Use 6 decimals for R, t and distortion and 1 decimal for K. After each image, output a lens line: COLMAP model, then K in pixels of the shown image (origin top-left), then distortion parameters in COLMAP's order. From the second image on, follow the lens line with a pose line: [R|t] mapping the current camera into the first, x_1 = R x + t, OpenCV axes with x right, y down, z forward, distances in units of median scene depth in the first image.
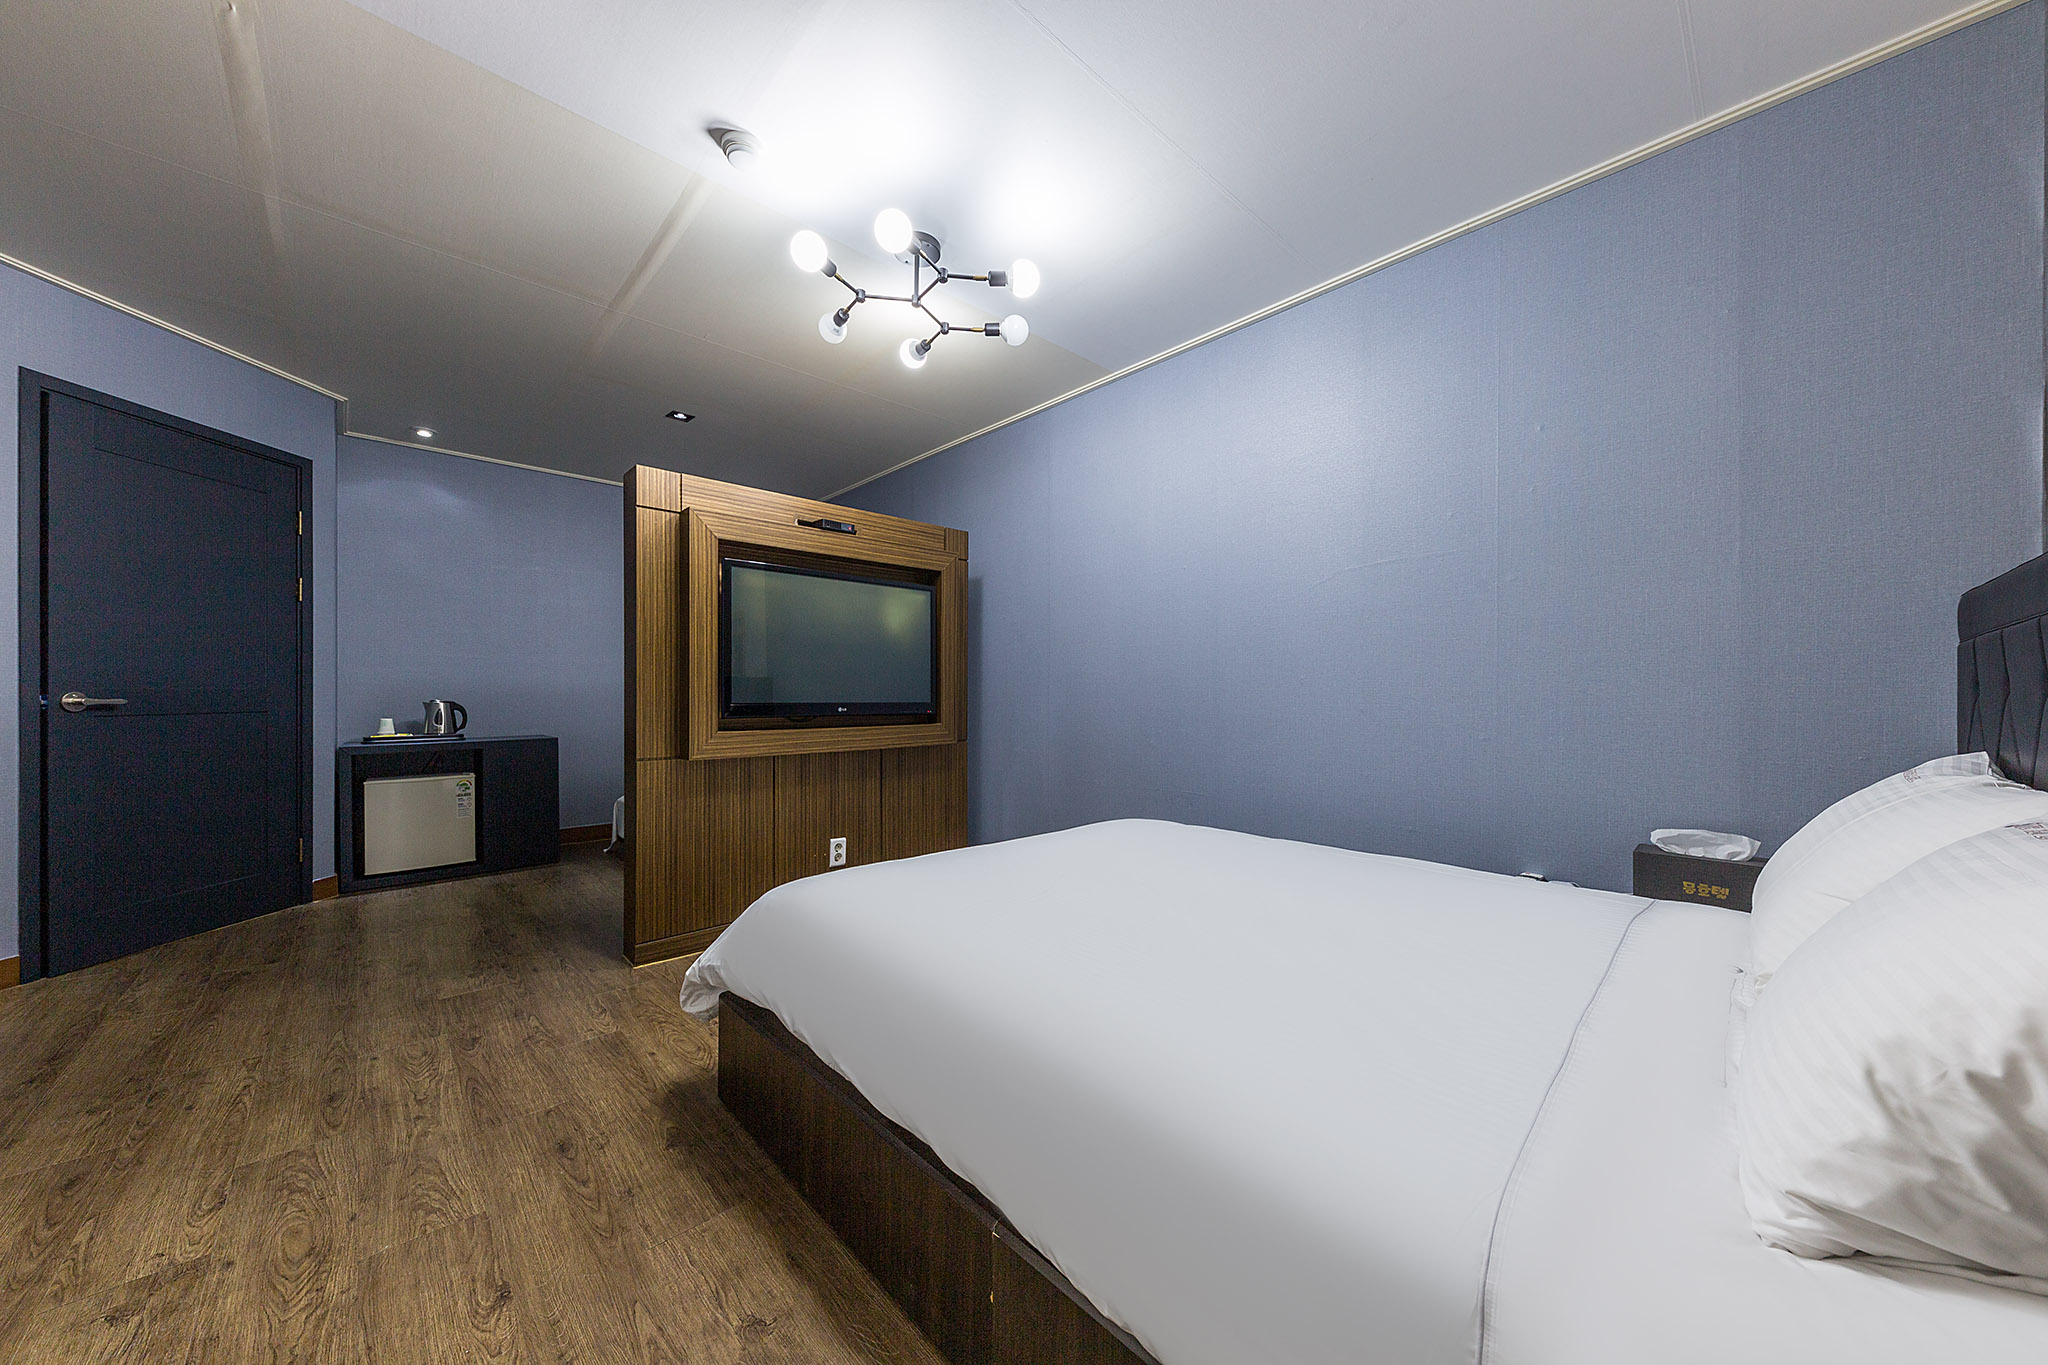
lens RADIAL K [[697.2, 0, 1036.1], [0, 697.2, 683.7], [0, 0, 1]] dist [0.000495, -0.000198]
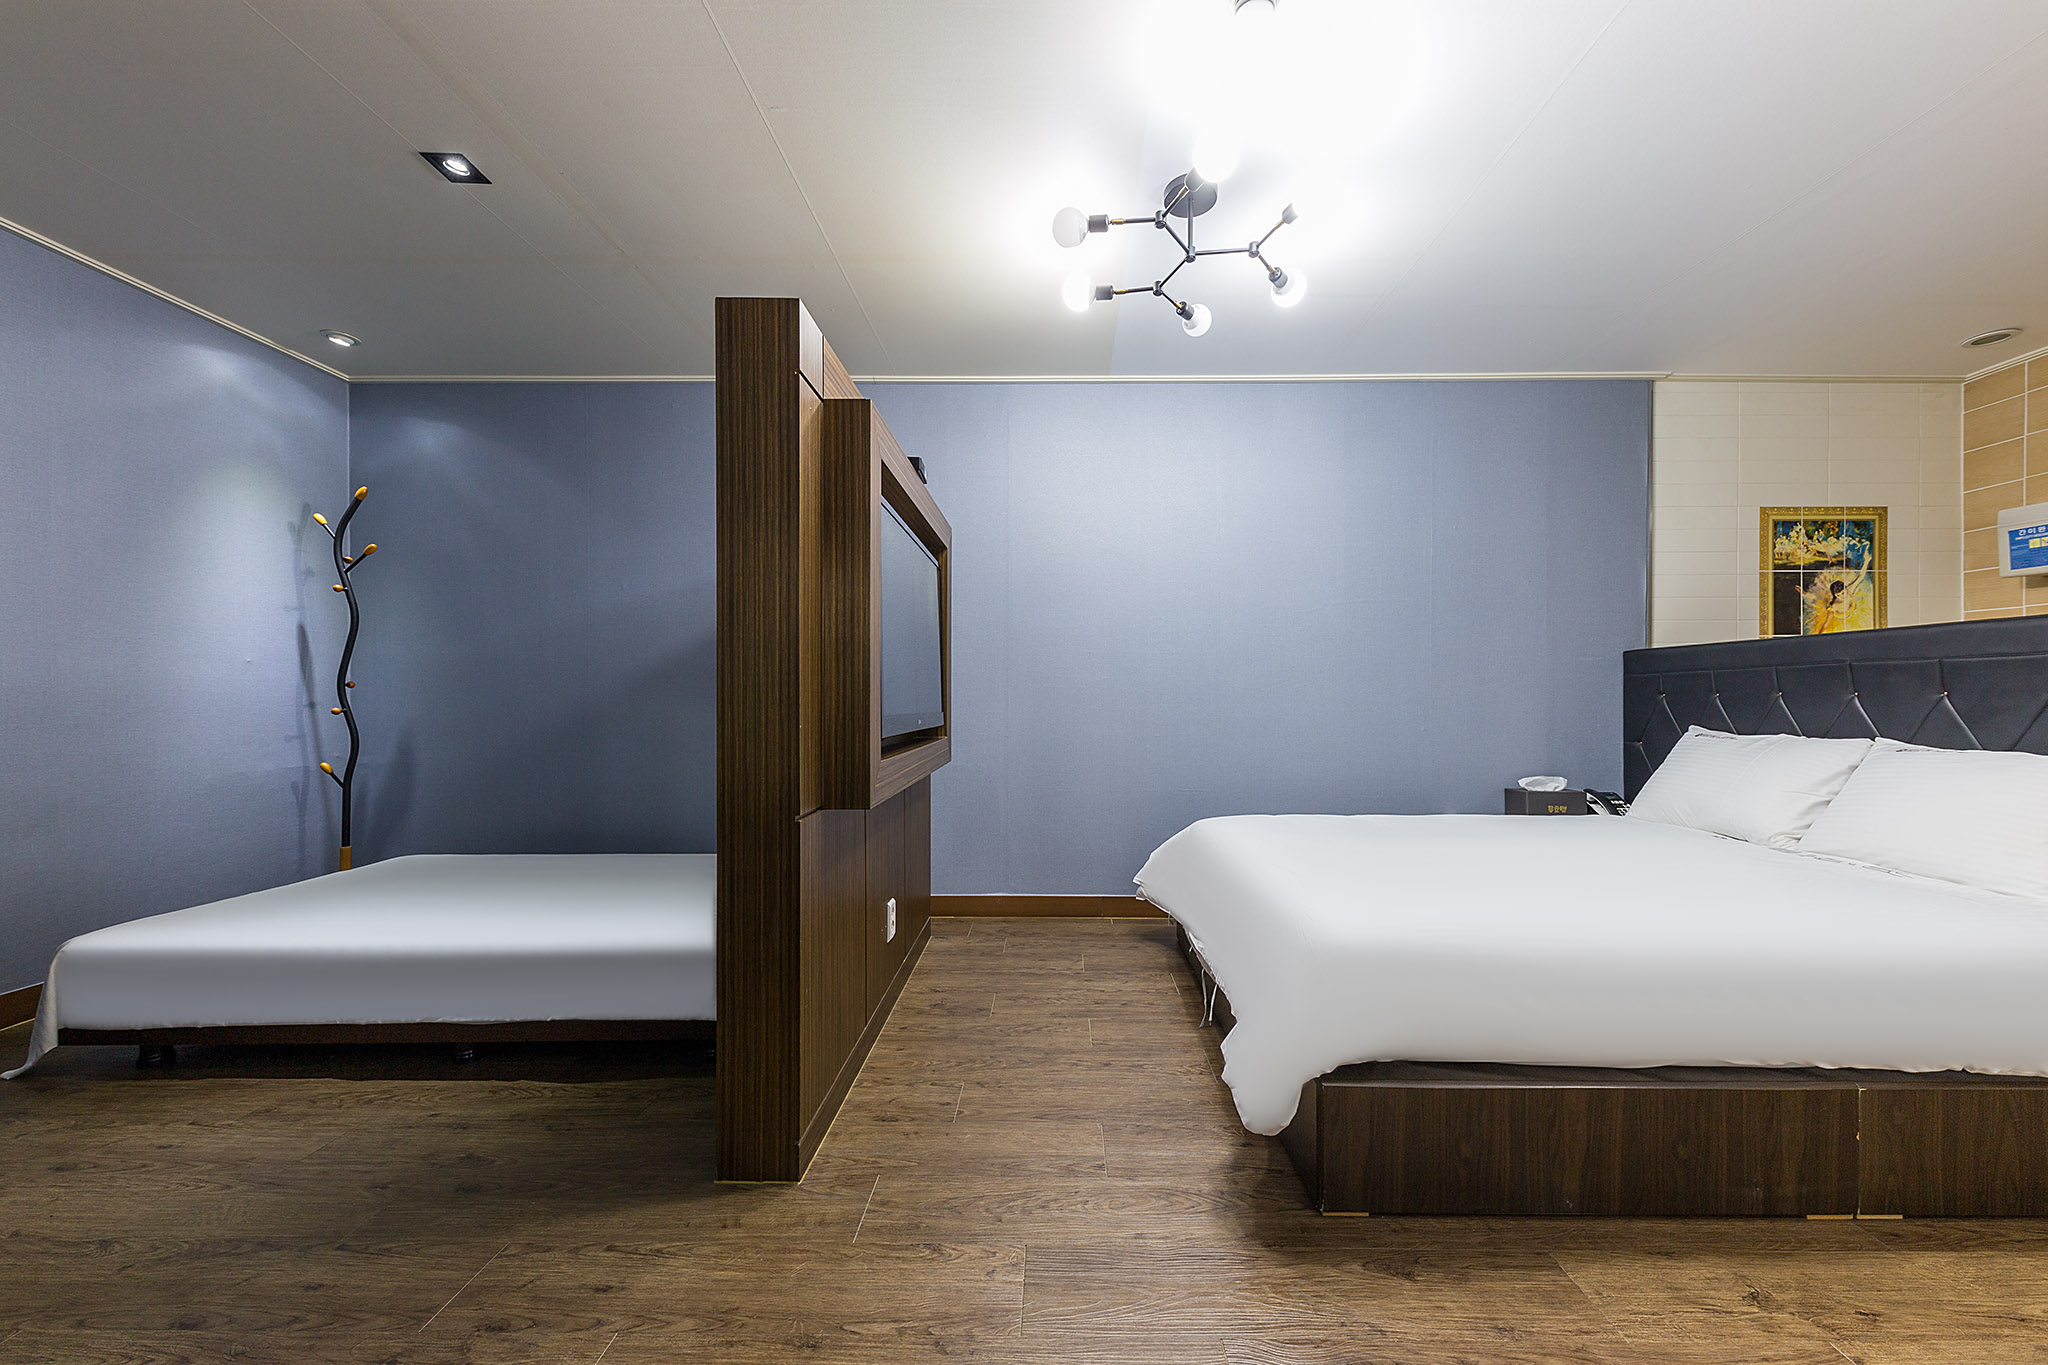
lens RADIAL K [[697.2, 0, 1074.6], [0, 697.2, 692.6], [0, 0, 1]] dist [0.000495, -0.000198]
pose [[0.697401, 0.005921, 0.716656, -1.138967], [-0.011491, 0.999930, 0.002921, 0.005503], [-0.716589, -0.010273, 0.697420, 0.613081]]
